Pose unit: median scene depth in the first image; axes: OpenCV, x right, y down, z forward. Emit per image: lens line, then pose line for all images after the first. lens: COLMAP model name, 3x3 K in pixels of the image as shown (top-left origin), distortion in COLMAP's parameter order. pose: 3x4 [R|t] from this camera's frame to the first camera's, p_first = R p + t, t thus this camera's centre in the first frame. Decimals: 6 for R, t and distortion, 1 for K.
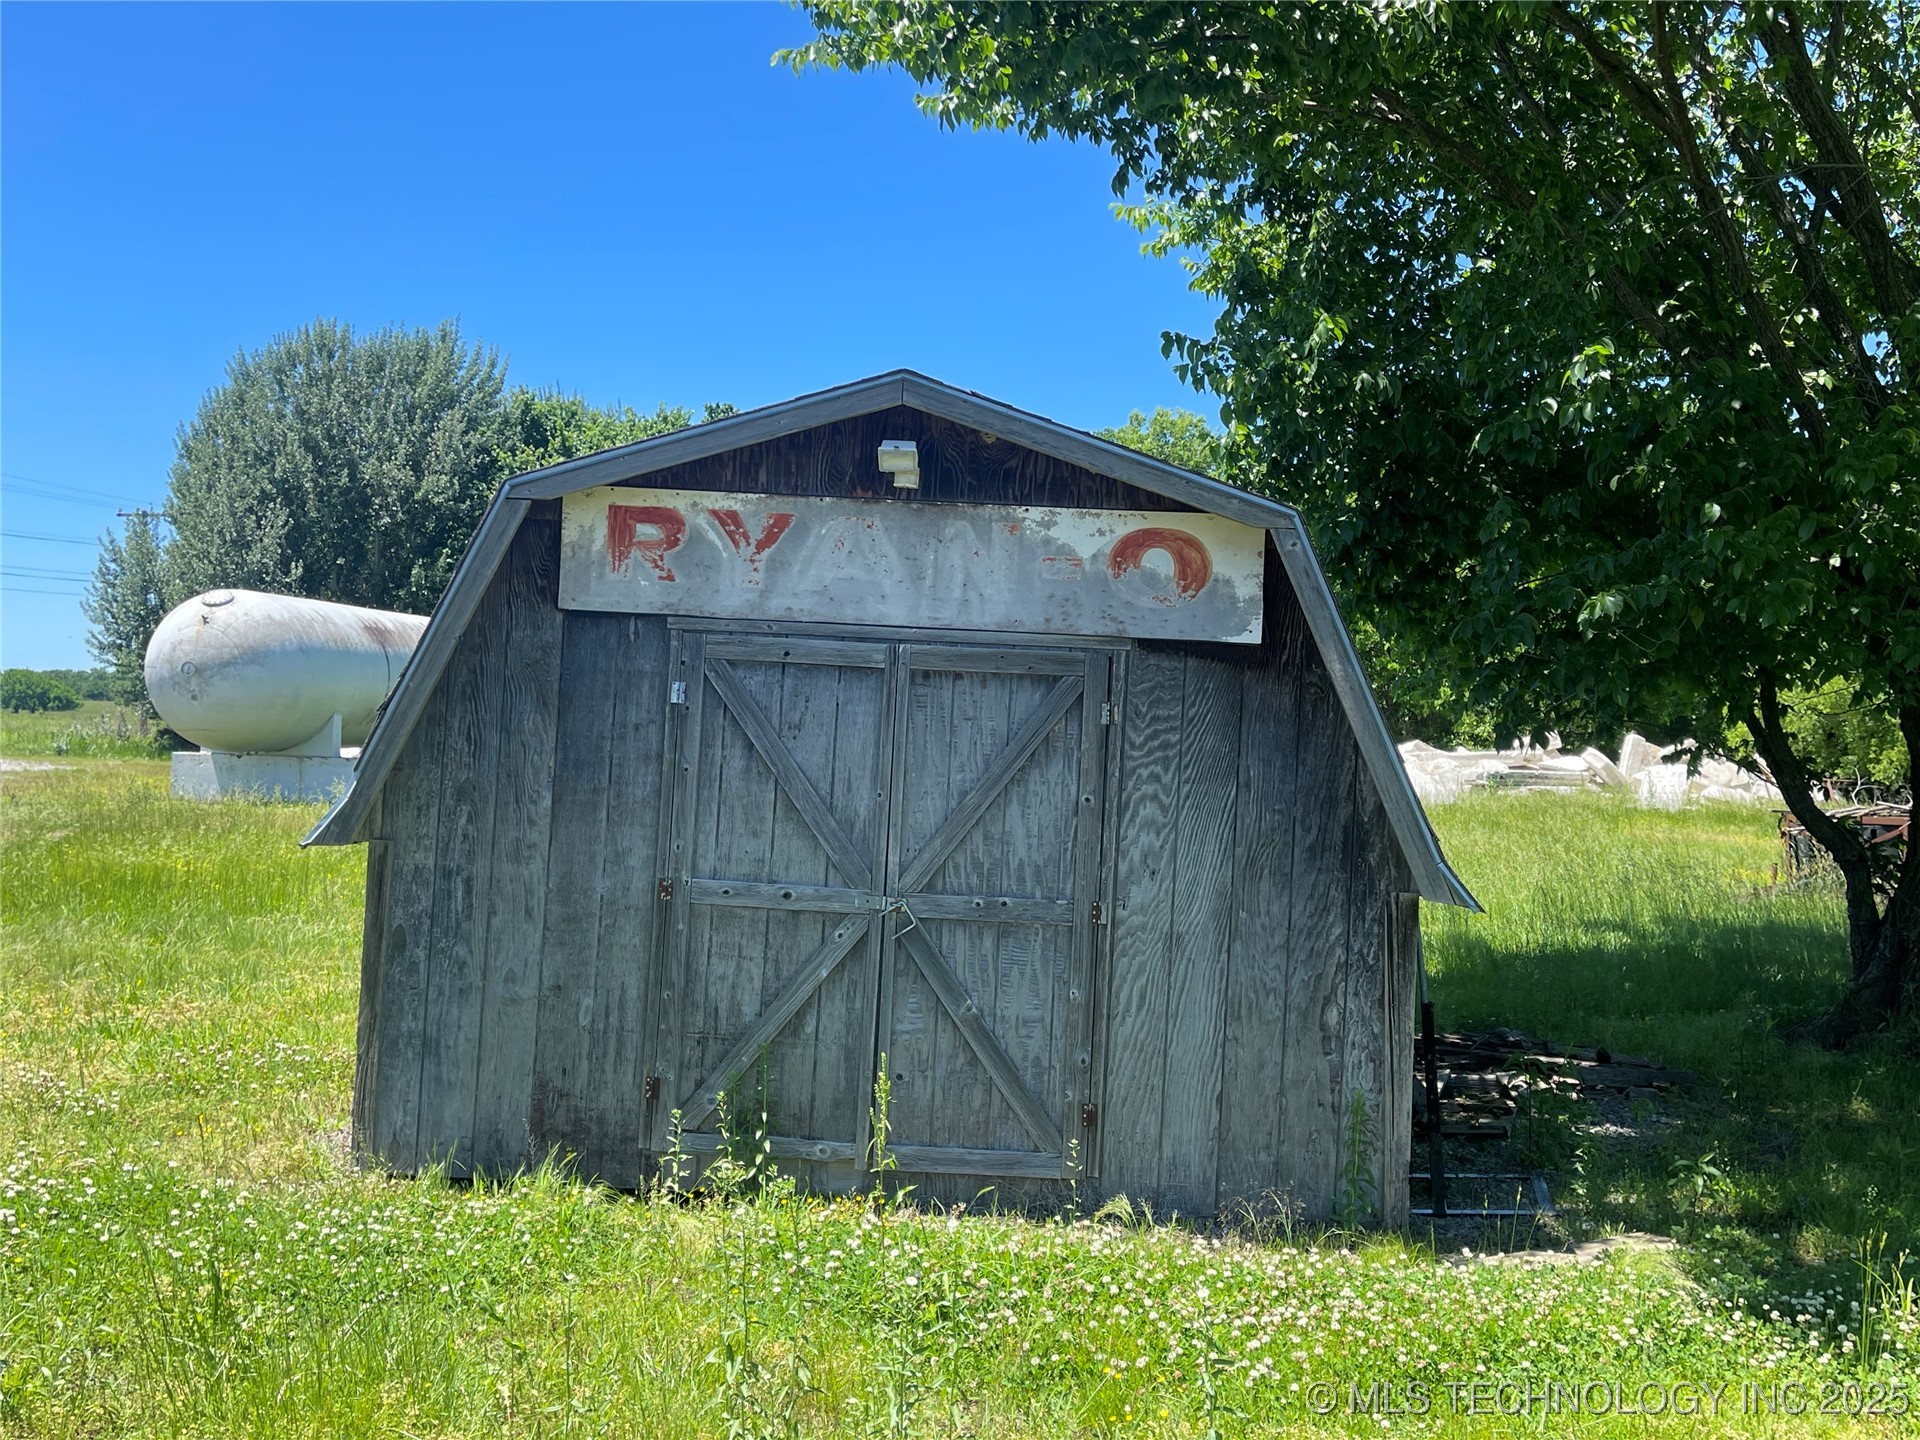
lens RADIAL K [[1764.1, 0, 960.0], [0, 1764.1, 720.0], [0, 0, 1]] dist [0.007319, -0.000044]
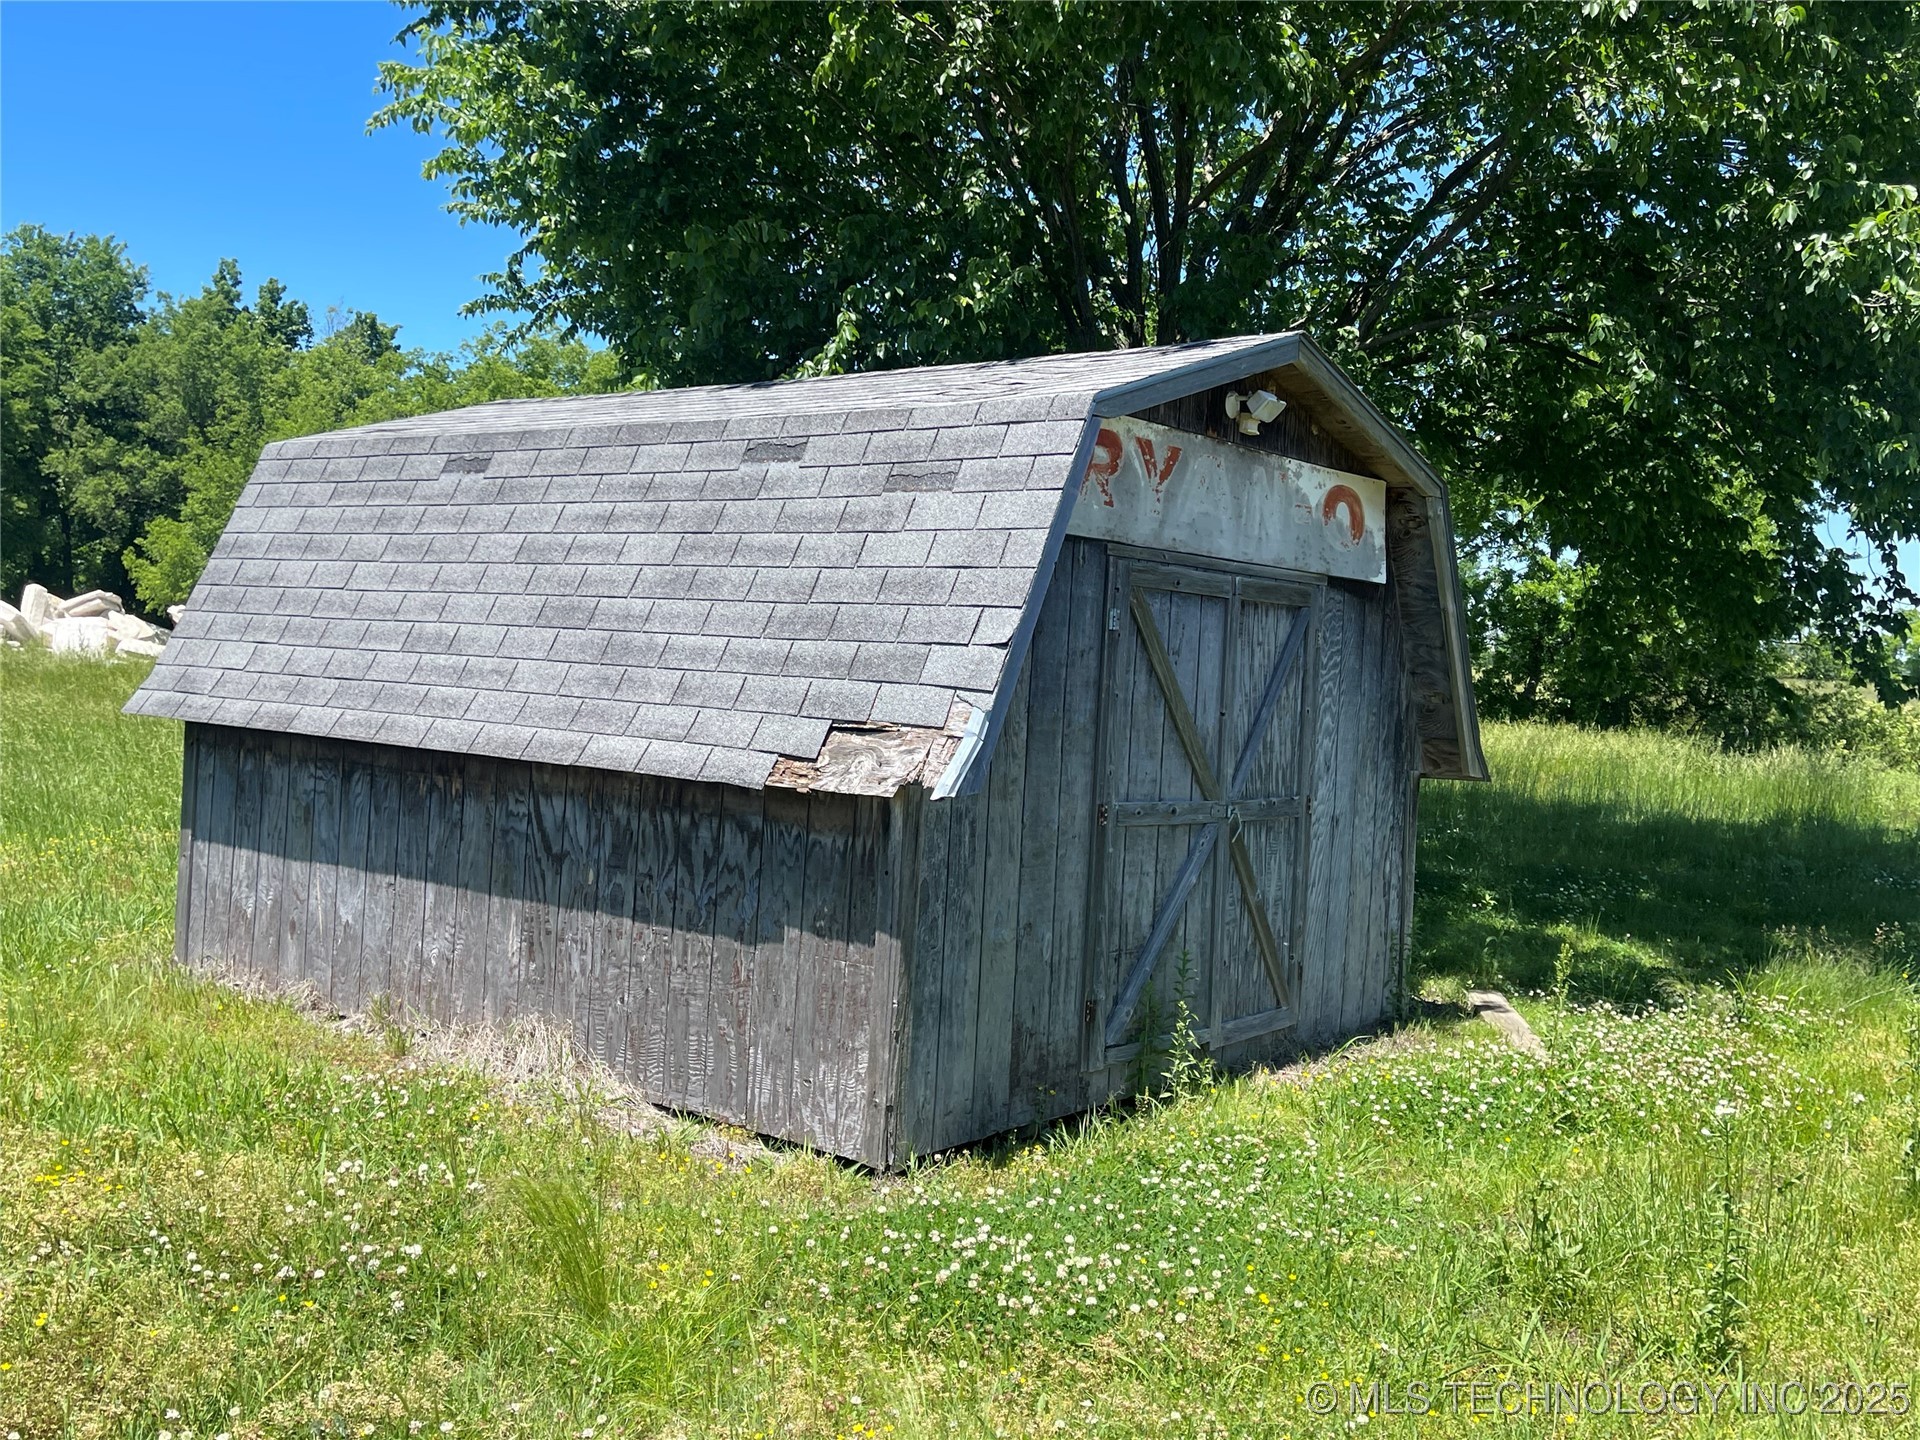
lens RADIAL K [[1764.1, 0, 960.0], [0, 1764.1, 720.0], [0, 0, 1]] dist [0.007319, -0.000044]
pose [[0.610922, -0.039915, 0.790684, -1.008534], [-0.028832, 0.996944, 0.072605, -0.028274], [-0.791165, -0.067153, 0.607904, 0.456613]]
